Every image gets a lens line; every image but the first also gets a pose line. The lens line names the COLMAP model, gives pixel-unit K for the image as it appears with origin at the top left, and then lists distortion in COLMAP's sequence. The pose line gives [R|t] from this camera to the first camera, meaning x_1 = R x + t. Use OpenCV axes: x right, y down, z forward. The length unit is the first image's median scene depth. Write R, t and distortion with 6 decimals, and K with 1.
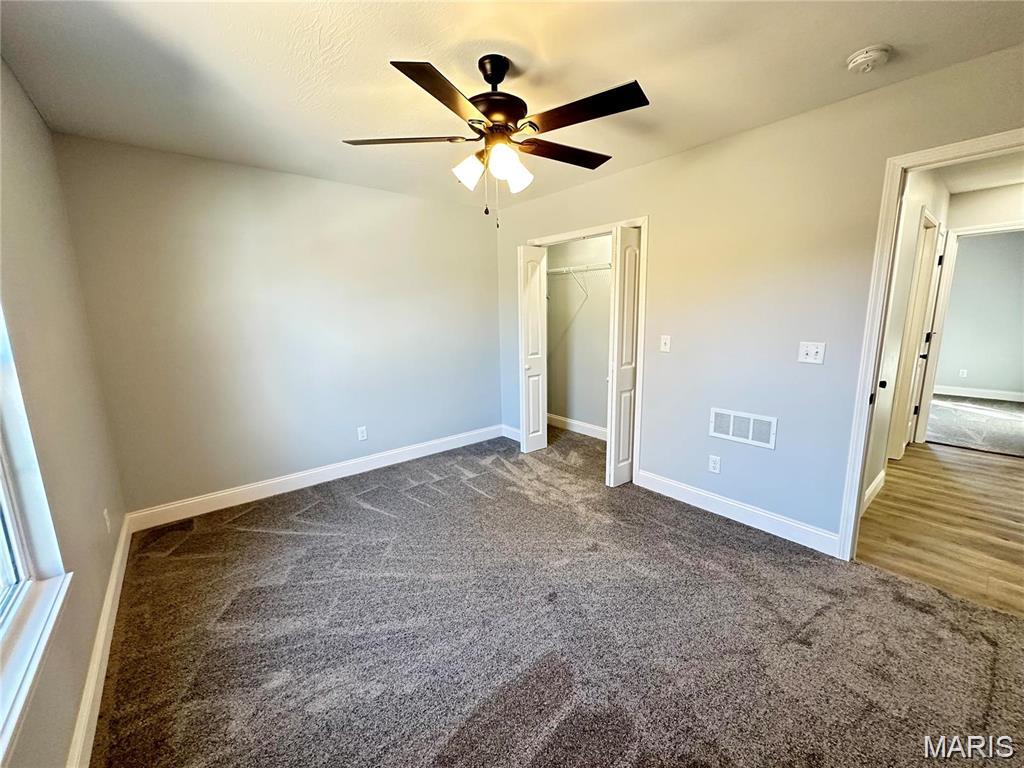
lens RADIAL K [[408.2, 0, 512.0], [0, 408.2, 384.0], [0, 0, 1]] dist [-0.001230, -0.000223]
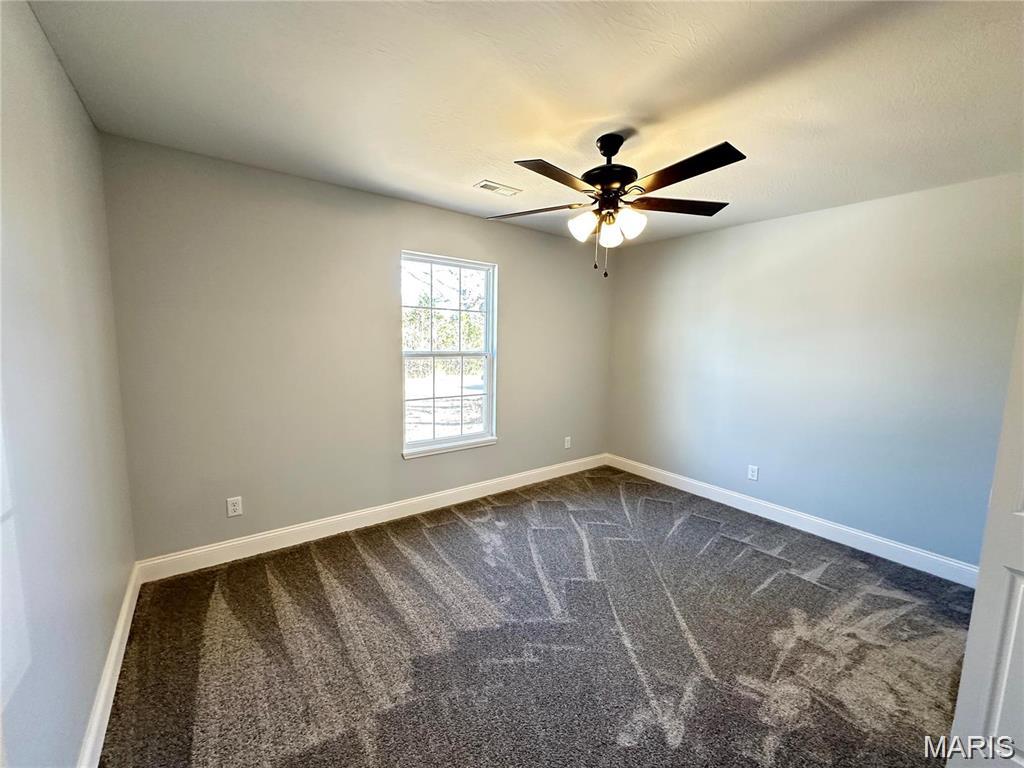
lens RADIAL K [[408.2, 0, 512.0], [0, 408.2, 384.0], [0, 0, 1]] dist [-0.001230, -0.000223]
pose [[-0.046731, 0.134661, -0.989789, 0.623802], [-0.196716, 0.970227, 0.141287, -0.112029], [0.979346, 0.201310, -0.018850, 0.455576]]
